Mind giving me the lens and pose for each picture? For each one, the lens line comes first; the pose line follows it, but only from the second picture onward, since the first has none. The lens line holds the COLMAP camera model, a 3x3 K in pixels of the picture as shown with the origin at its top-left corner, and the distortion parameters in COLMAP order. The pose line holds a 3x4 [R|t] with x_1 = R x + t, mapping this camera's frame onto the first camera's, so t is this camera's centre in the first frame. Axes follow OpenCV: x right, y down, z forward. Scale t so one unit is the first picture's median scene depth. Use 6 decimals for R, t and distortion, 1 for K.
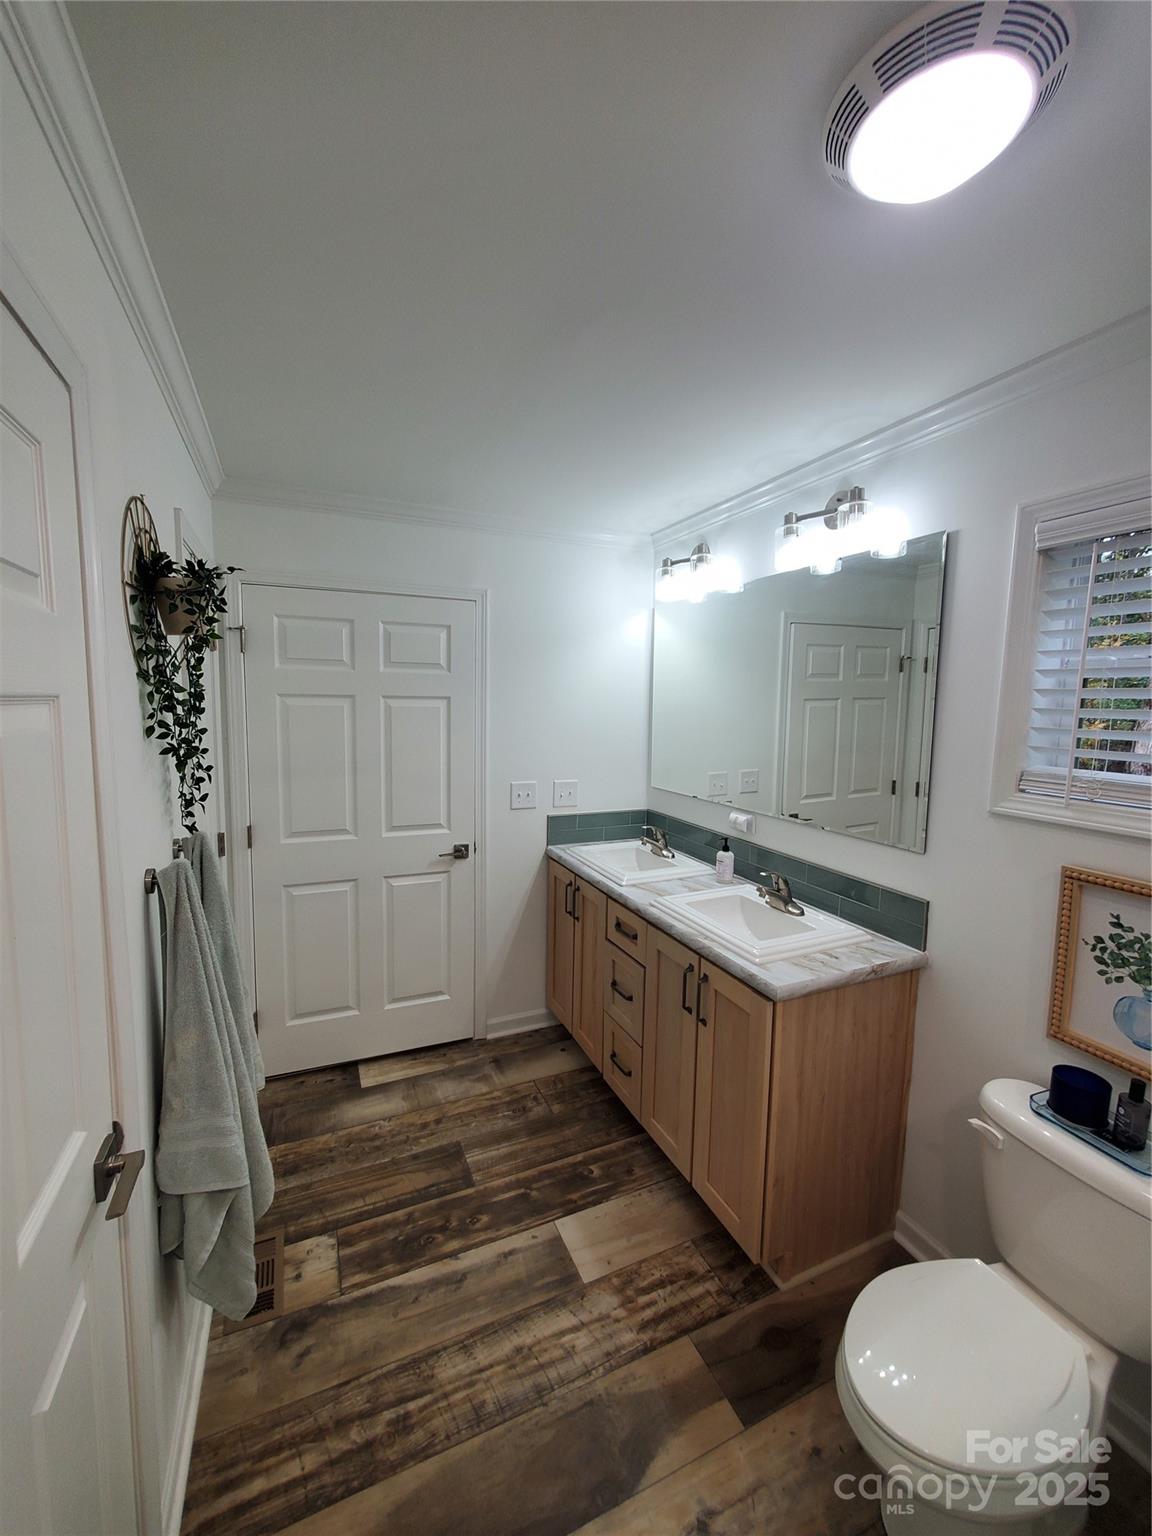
lens RADIAL K [[607.4, 0, 562.5], [0, 607.4, 761.3], [0, 0, 1]] dist [0.001333, -0.000998]
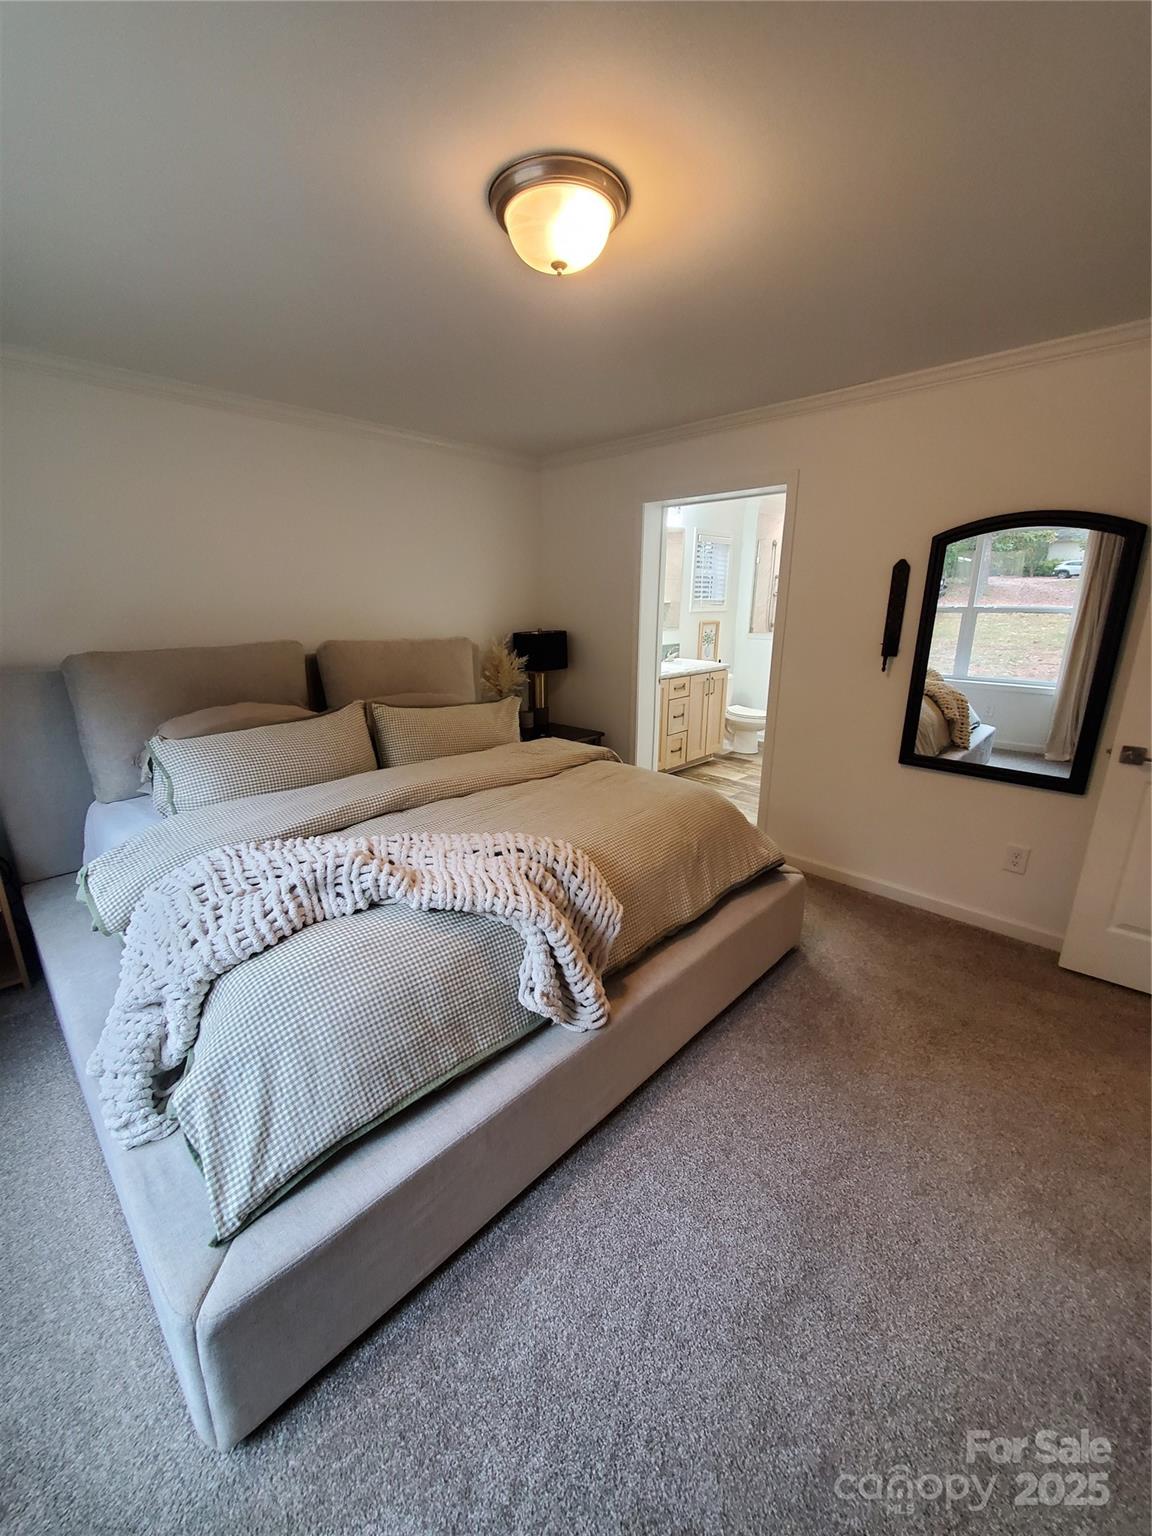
lens RADIAL K [[607.4, 0, 575.0], [0, 607.4, 765.6], [0, 0, 1]] dist [0.001333, -0.000998]
pose [[-0.380651, -0.263133, 0.886491, -2.556123], [0.082258, 0.945224, 0.315888, -0.261049], [-0.921053, 0.193164, -0.338156, 3.086215]]
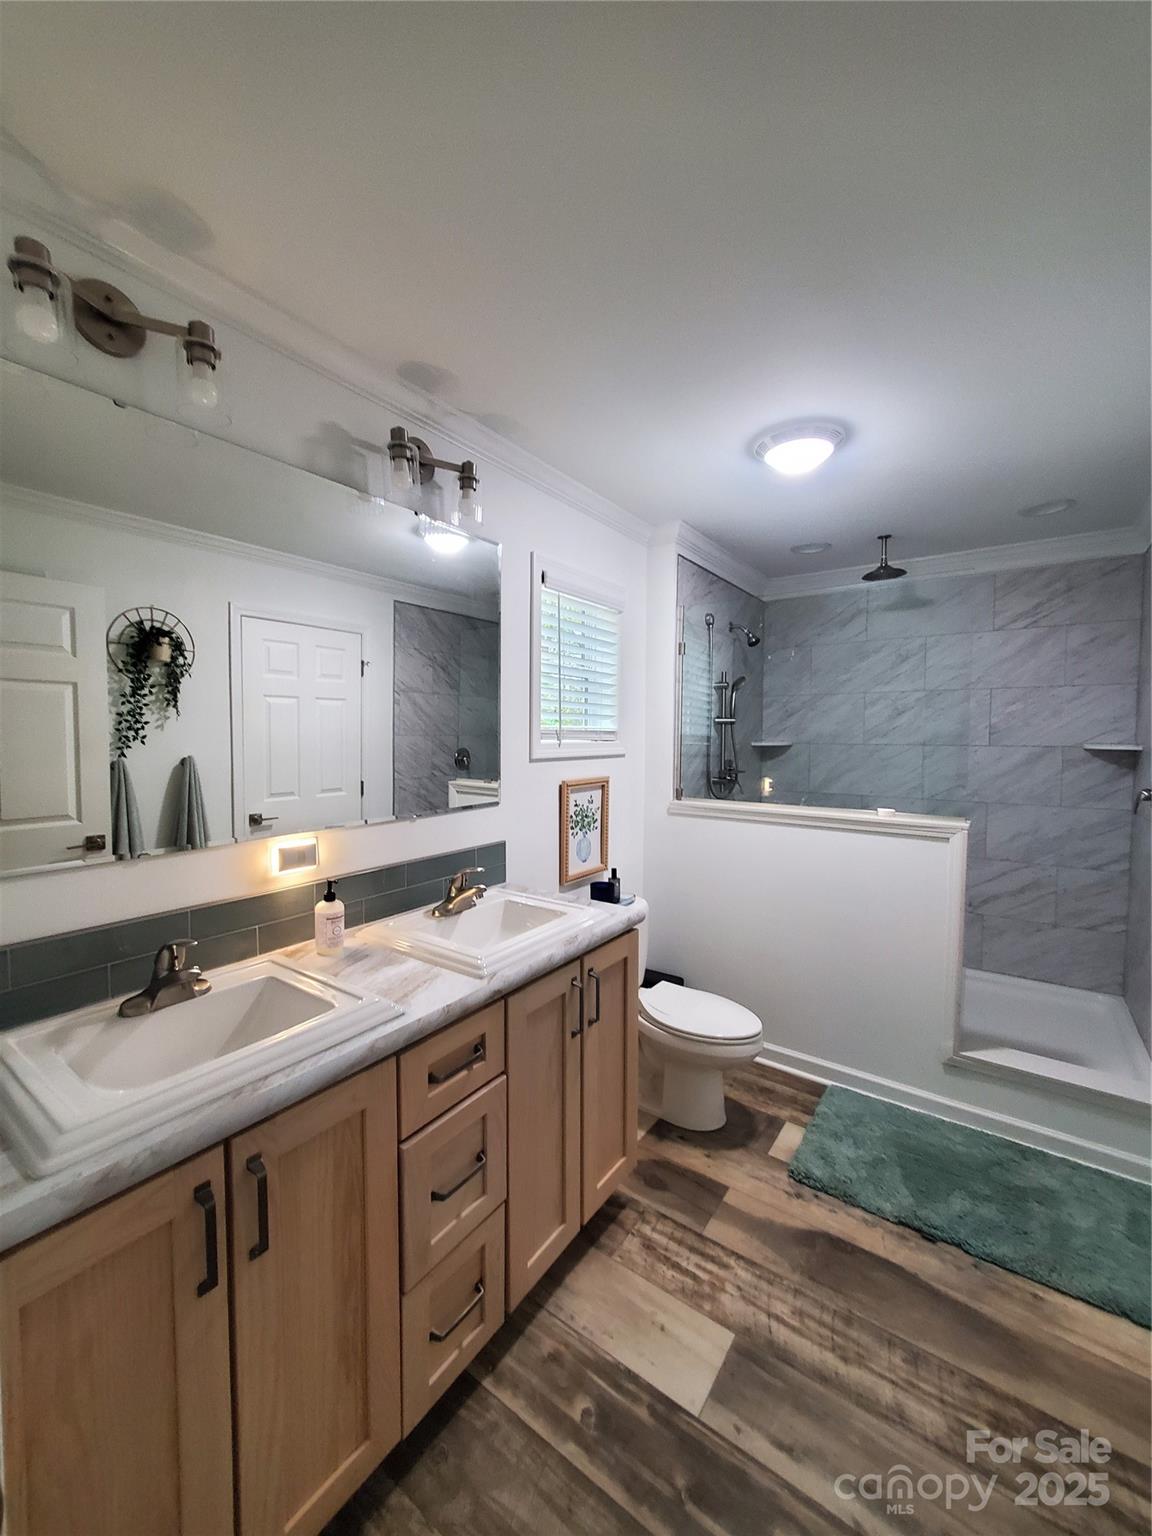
lens RADIAL K [[607.4, 0, 565.6], [0, 607.4, 759.8], [0, 0, 1]] dist [0.001333, -0.000998]
pose [[-0.507811, -0.058579, 0.859475, -0.578920], [0.074096, 0.991018, 0.111323, -0.069789], [-0.858276, 0.120215, -0.498909, 1.661657]]
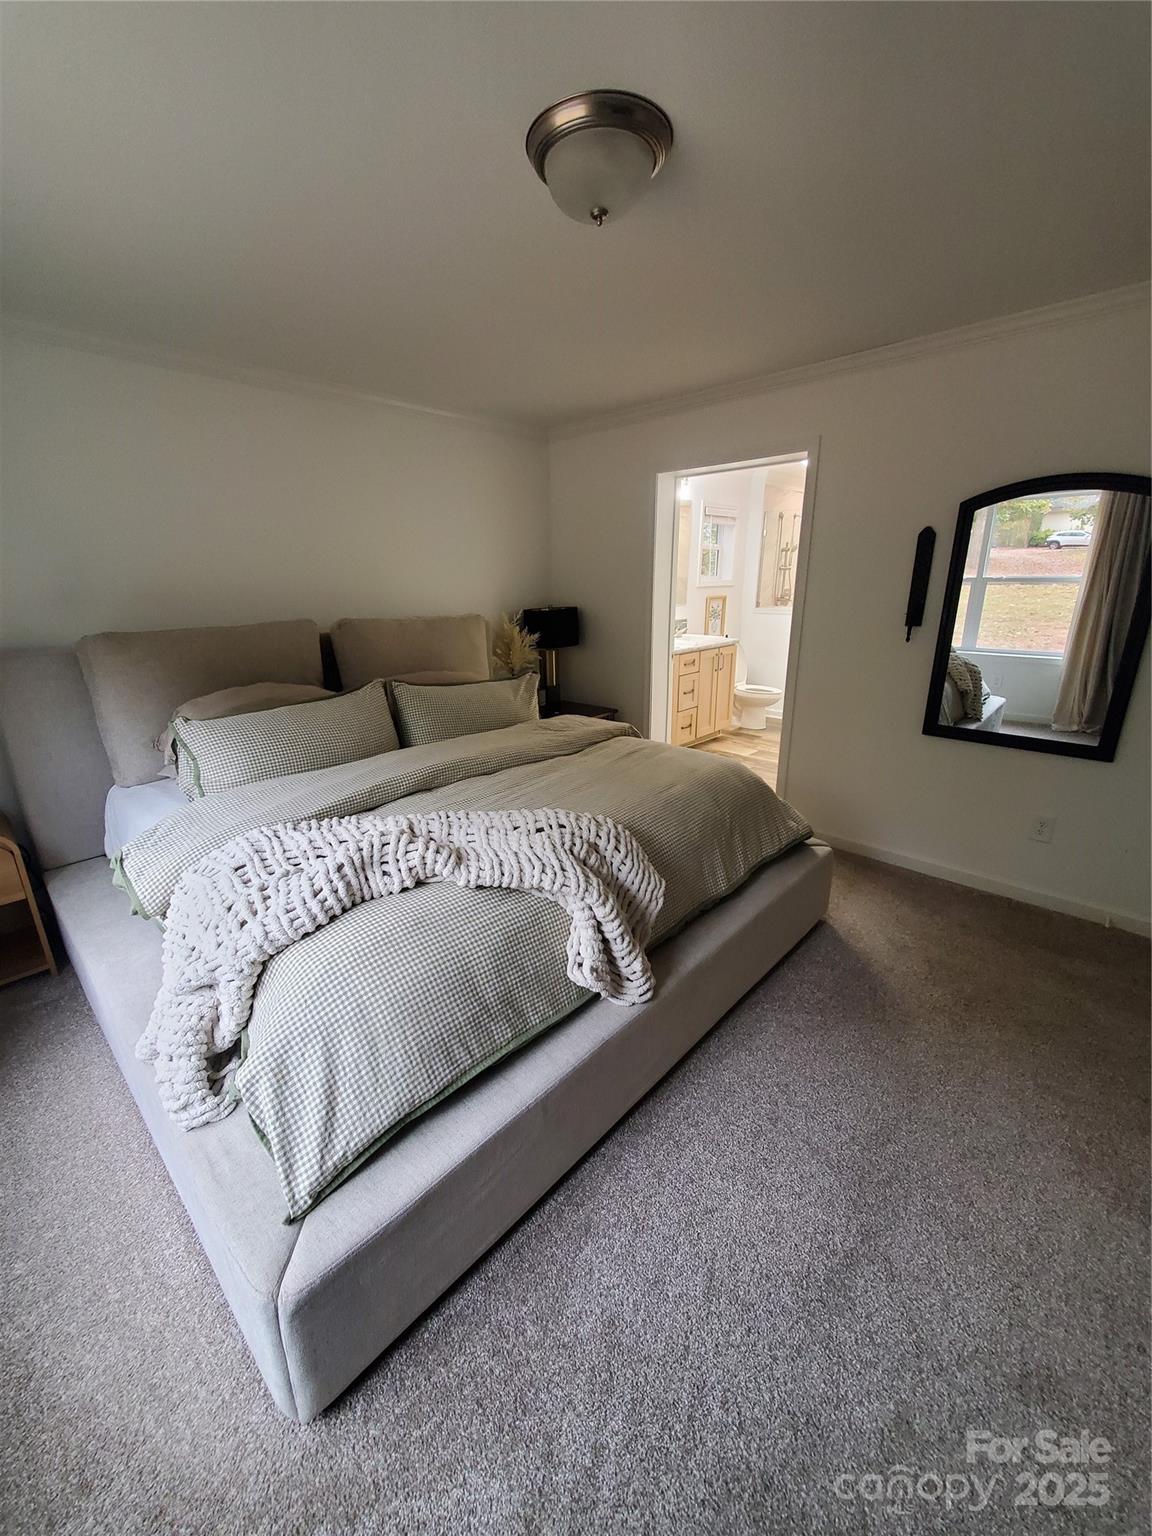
lens RADIAL K [[607.4, 0, 573.7], [0, 607.4, 766.1], [0, 0, 1]] dist [0.001333, -0.000998]
pose [[-0.392393, -0.285738, 0.874289, -2.509209], [0.095391, 0.932756, 0.347660, -0.251897], [-0.914838, 0.219819, -0.338750, 3.163163]]
